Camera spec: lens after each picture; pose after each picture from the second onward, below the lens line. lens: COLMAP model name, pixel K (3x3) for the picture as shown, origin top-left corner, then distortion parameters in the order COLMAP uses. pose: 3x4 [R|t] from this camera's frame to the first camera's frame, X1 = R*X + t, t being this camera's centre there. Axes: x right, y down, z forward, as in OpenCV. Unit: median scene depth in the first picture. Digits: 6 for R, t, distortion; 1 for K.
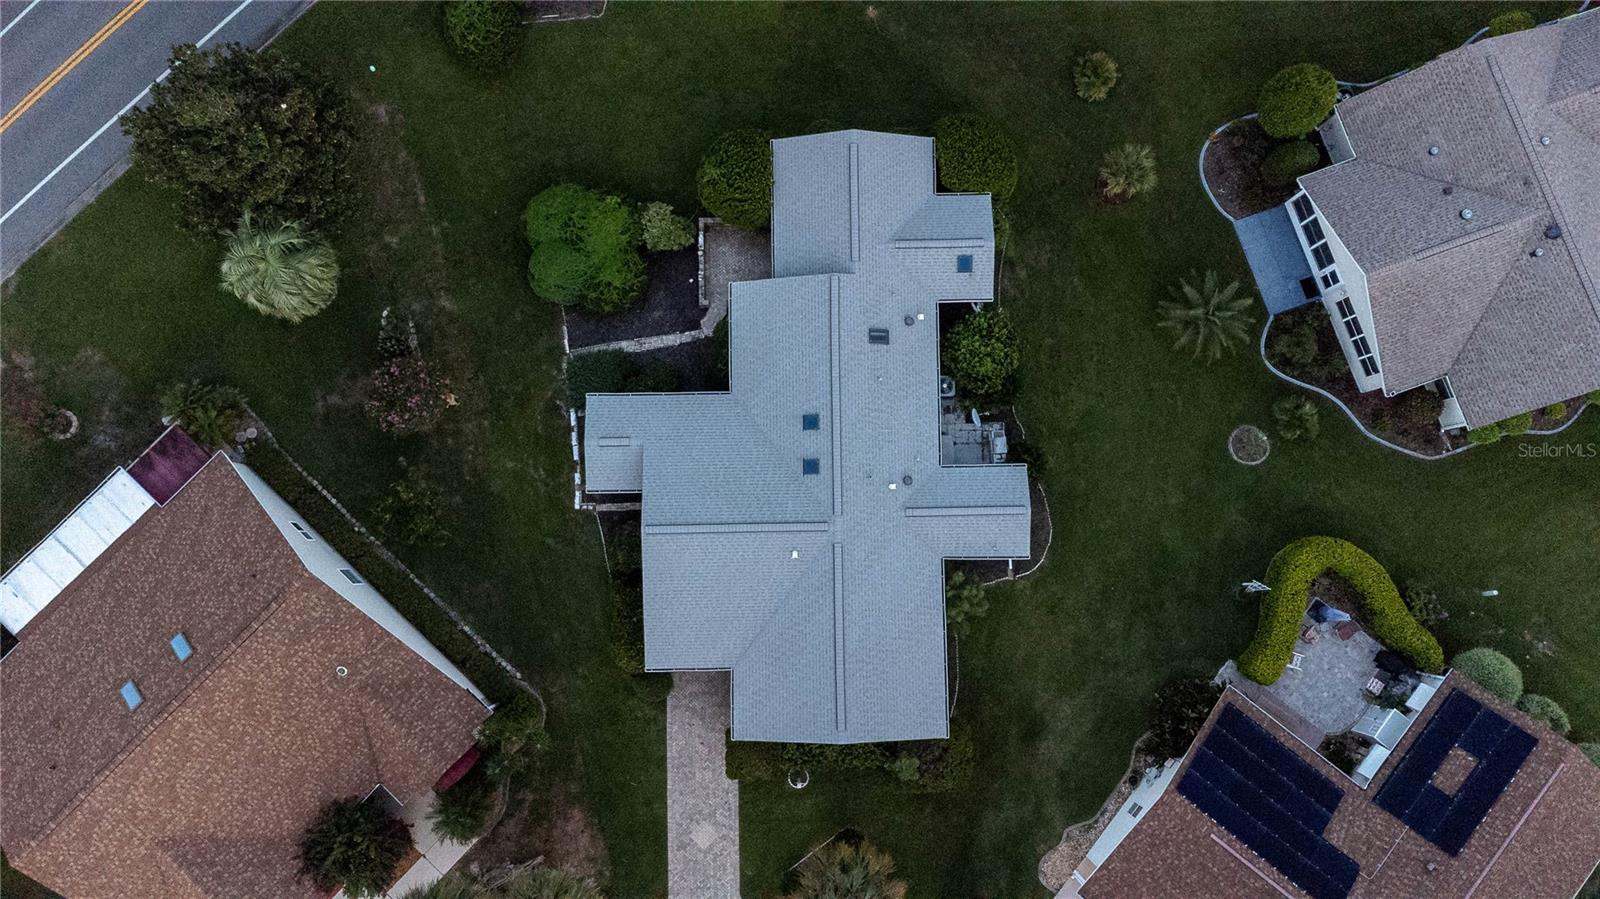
lens RADIAL K [[1188.1, 0, 797.6], [0, 1188.1, 448.8], [0, 0, 1]] dist [0.027388, 0.053911]
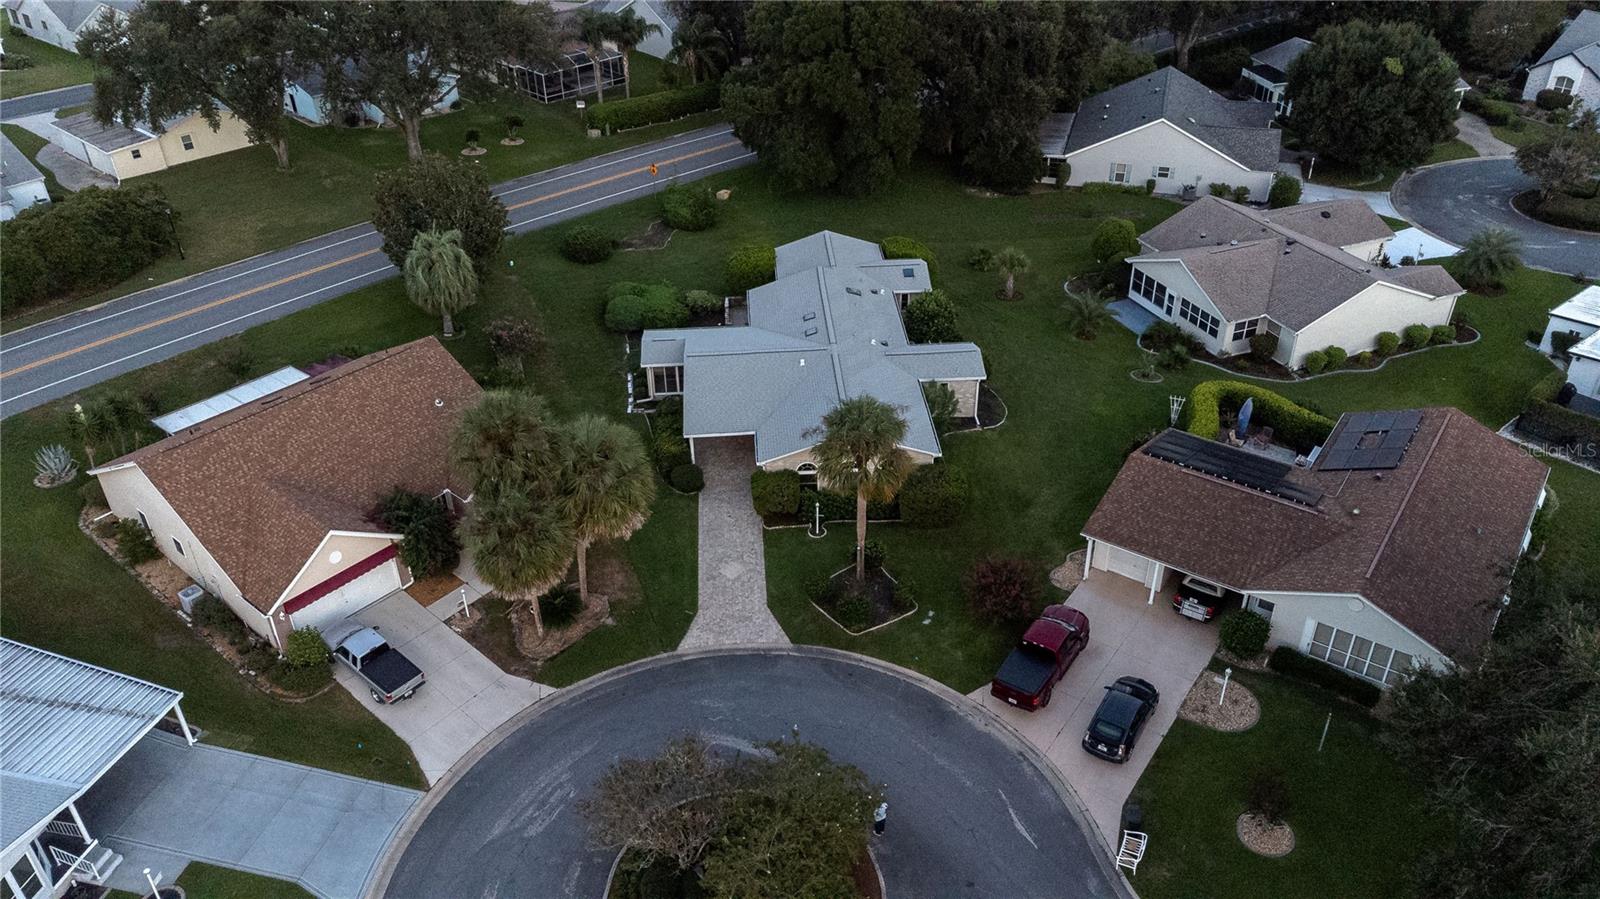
lens RADIAL K [[1204.0, 0, 794.1], [0, 1204.0, 432.5], [0, 0, 1]] dist [0.057504, -0.000859]
pose [[0.998751, -0.042344, 0.026536, -0.046452], [0.046845, 0.608479, -0.792186, 1.106029], [0.017398, 0.792439, 0.609702, 0.246265]]
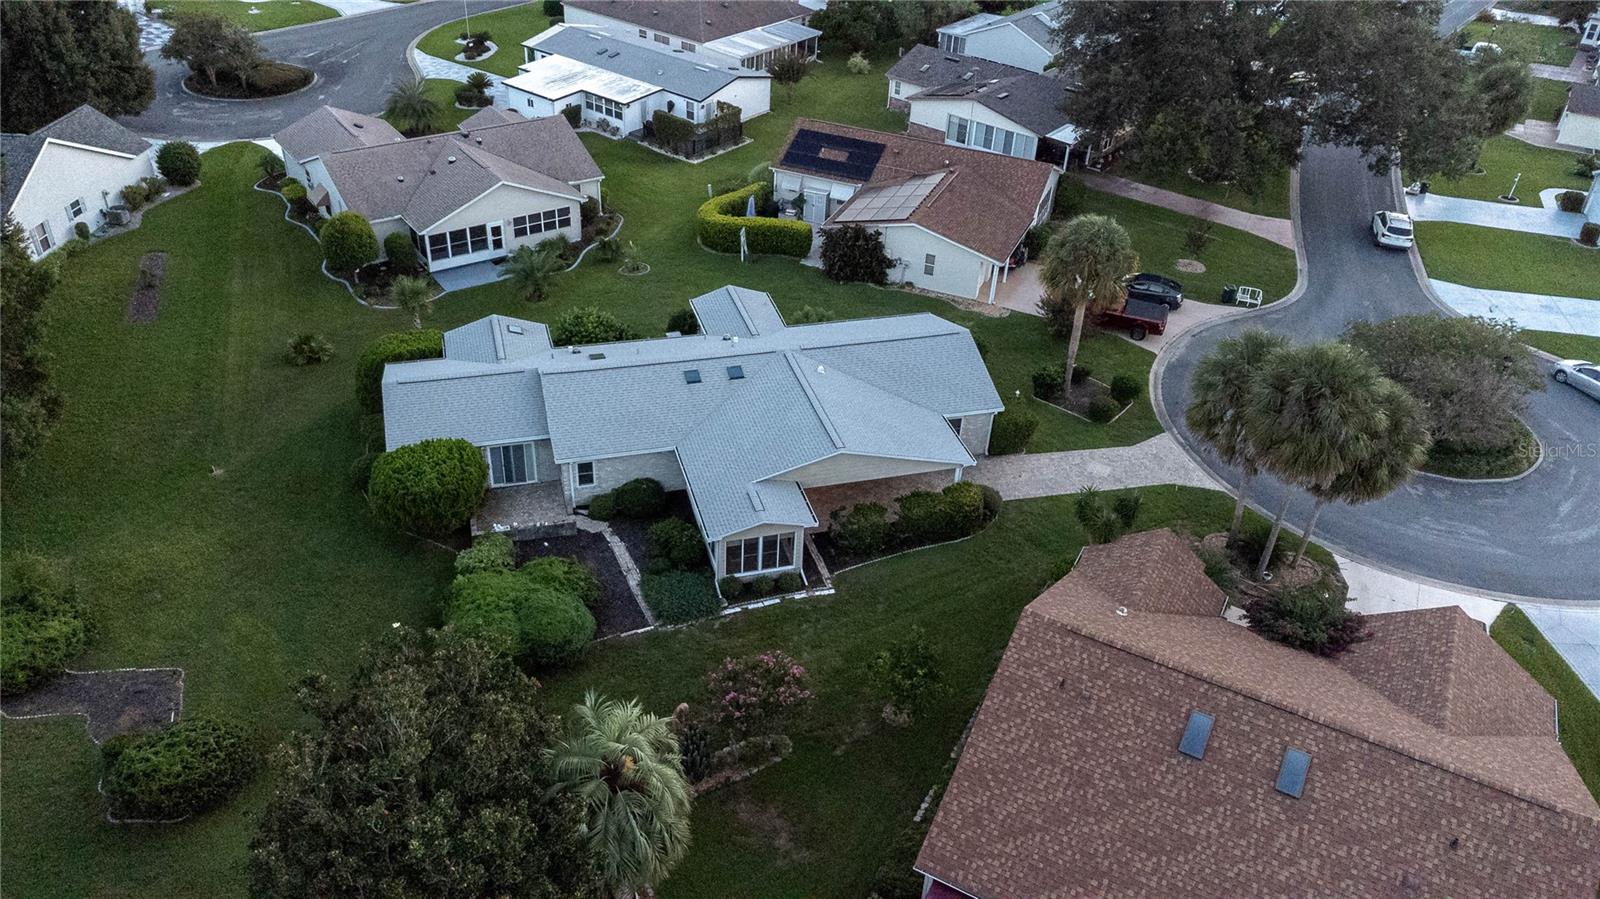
lens RADIAL K [[1190.9, 0, 794.8], [0, 1190.9, 449.2], [0, 0, 1]] dist [0.031055, 0.048014]
pose [[-0.262679, -0.555777, 0.788740, -0.814393], [0.954475, -0.029926, 0.296787, -0.233165], [-0.141344, 0.830792, 0.538336, 0.467089]]
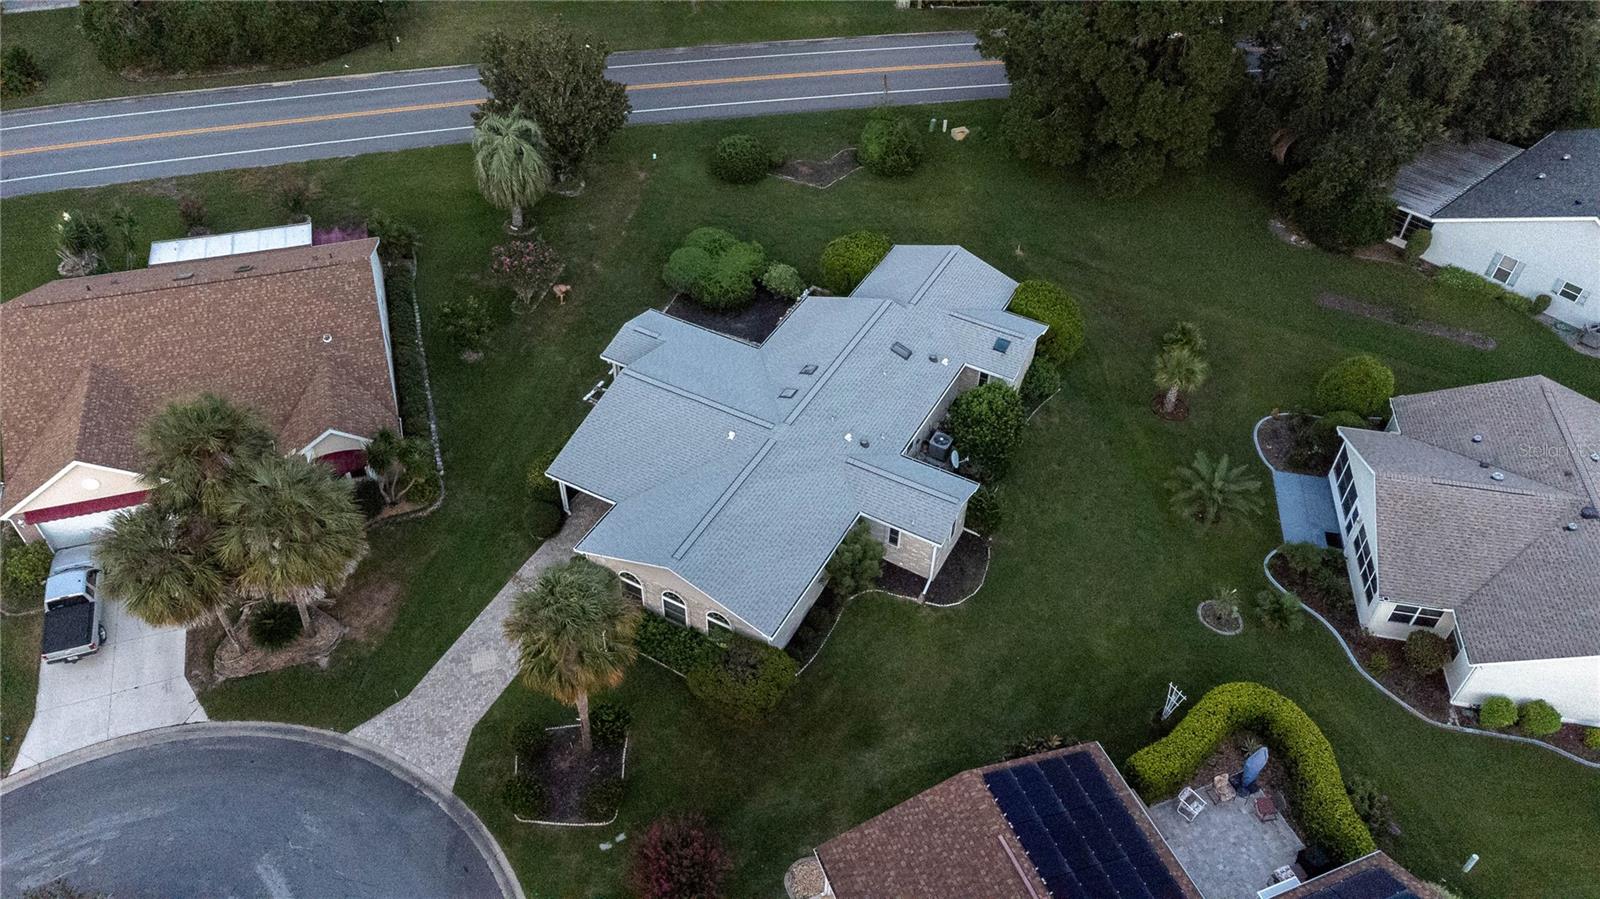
lens RADIAL K [[1190.9, 0, 794.8], [0, 1190.9, 449.2], [0, 0, 1]] dist [0.031055, 0.048014]
pose [[0.871163, 0.348673, -0.345692, 0.380792], [-0.490041, 0.661304, -0.567924, 0.615829], [0.030588, 0.664157, 0.746967, 0.229057]]
